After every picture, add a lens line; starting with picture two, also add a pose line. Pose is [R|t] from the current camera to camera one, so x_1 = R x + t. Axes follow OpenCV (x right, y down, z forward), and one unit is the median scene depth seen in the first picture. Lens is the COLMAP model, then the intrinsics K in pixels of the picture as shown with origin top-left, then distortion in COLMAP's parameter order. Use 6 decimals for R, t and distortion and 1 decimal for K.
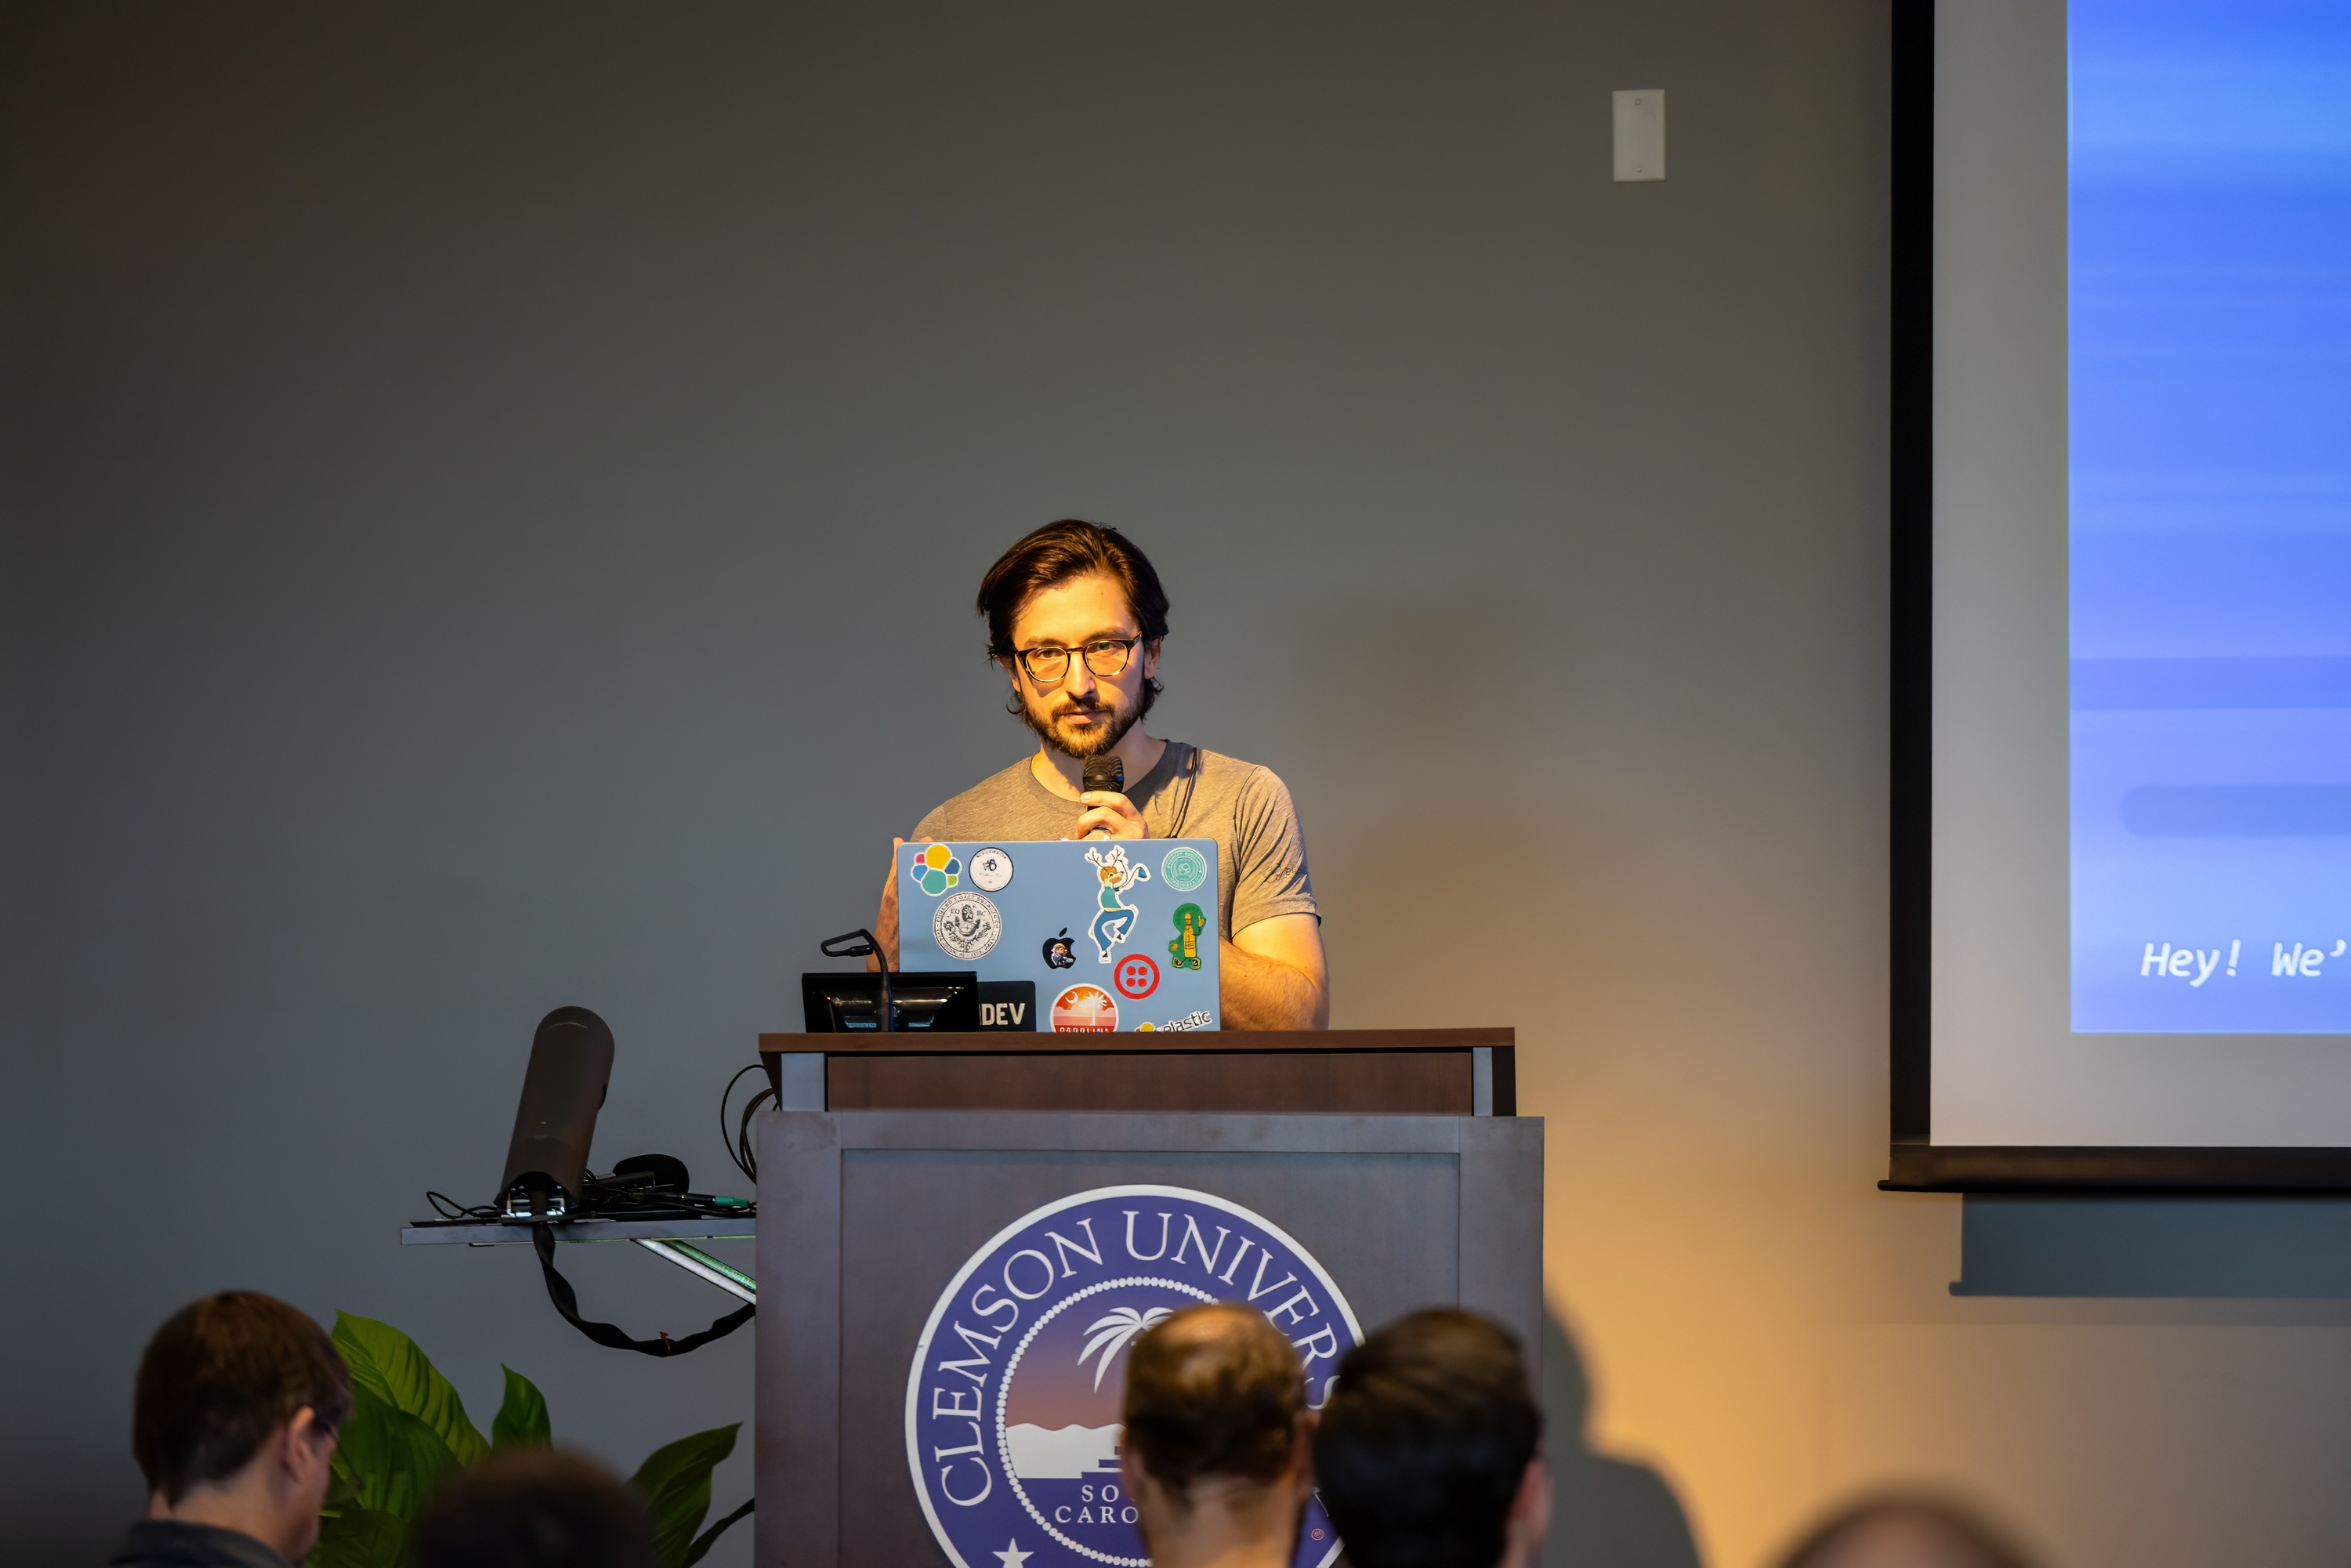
lens RADIAL K [[12524.6, 0, 1164.5], [0, 12524.6, 800.5], [0, 0, 1]] dist [0.033678, 0.000000]
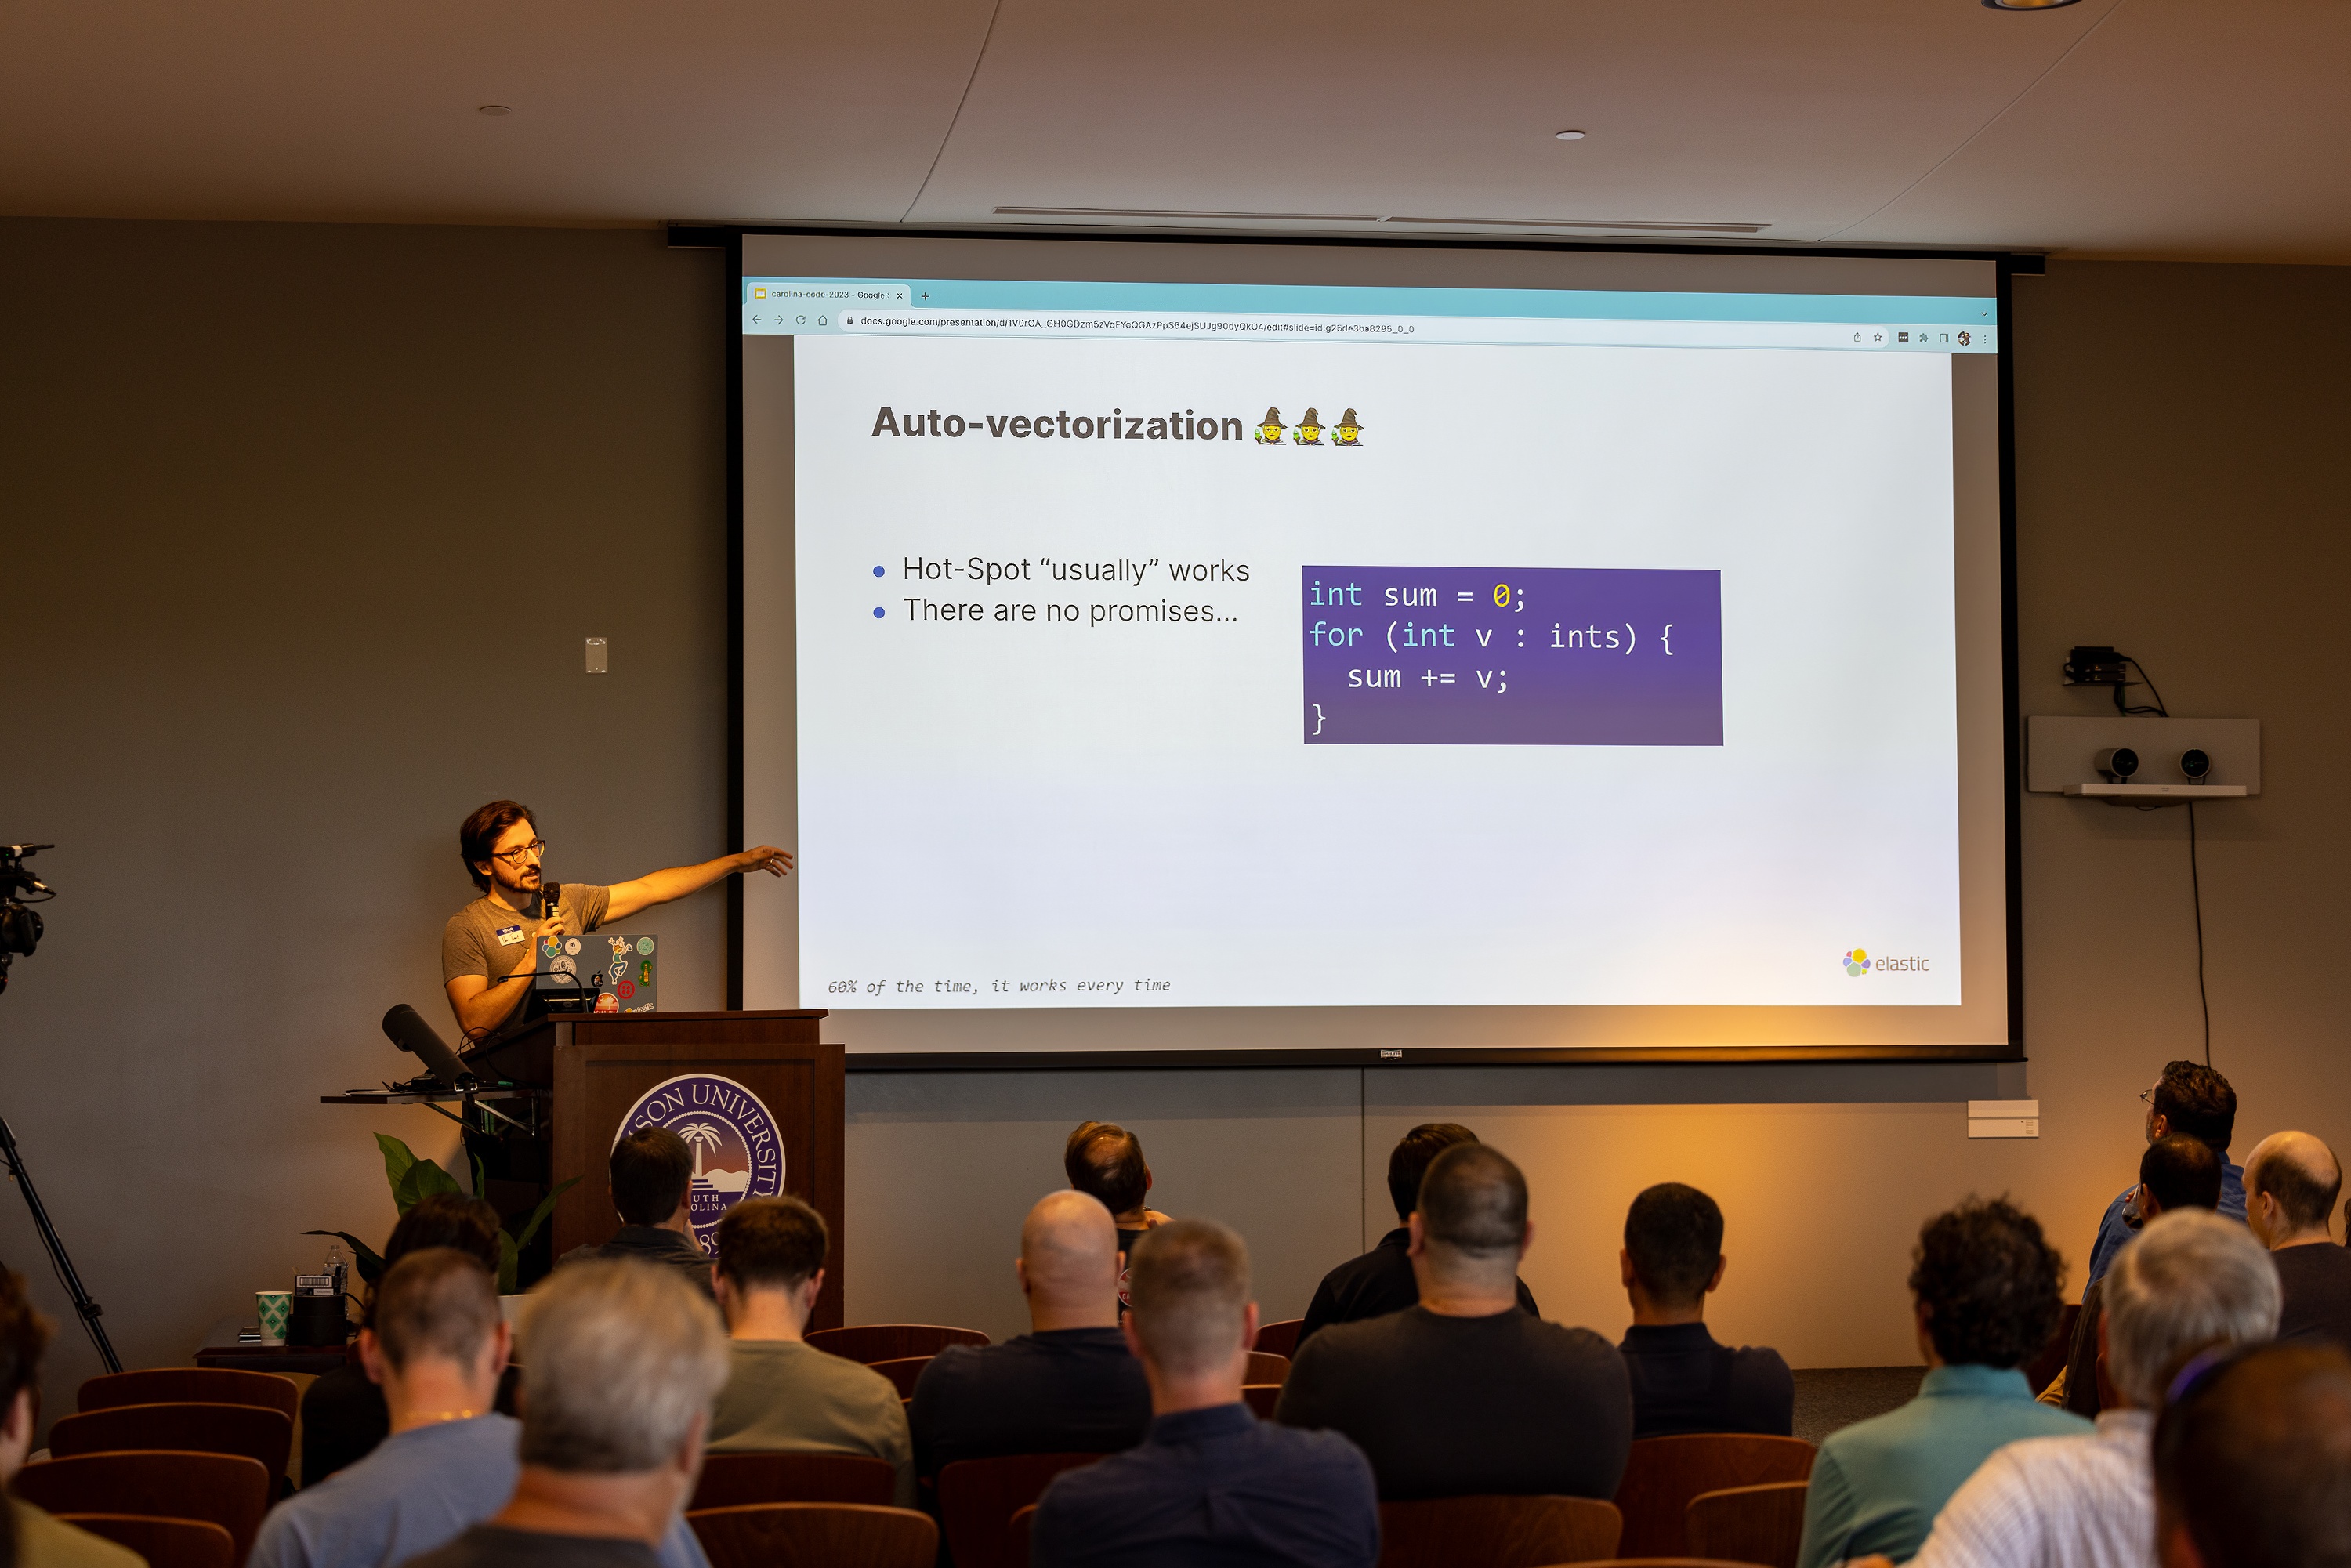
lens RADIAL K [[4596.1, 0, 1163.9], [0, 4596.1, 671.4], [0, 0, 1]] dist [-0.025656, 0.000000]
pose [[0.855624, 0.028163, 0.516831, -0.394511], [0.000965, 0.998430, -0.056005, 0.002290], [-0.517596, 0.048418, 0.854254, 0.173107]]
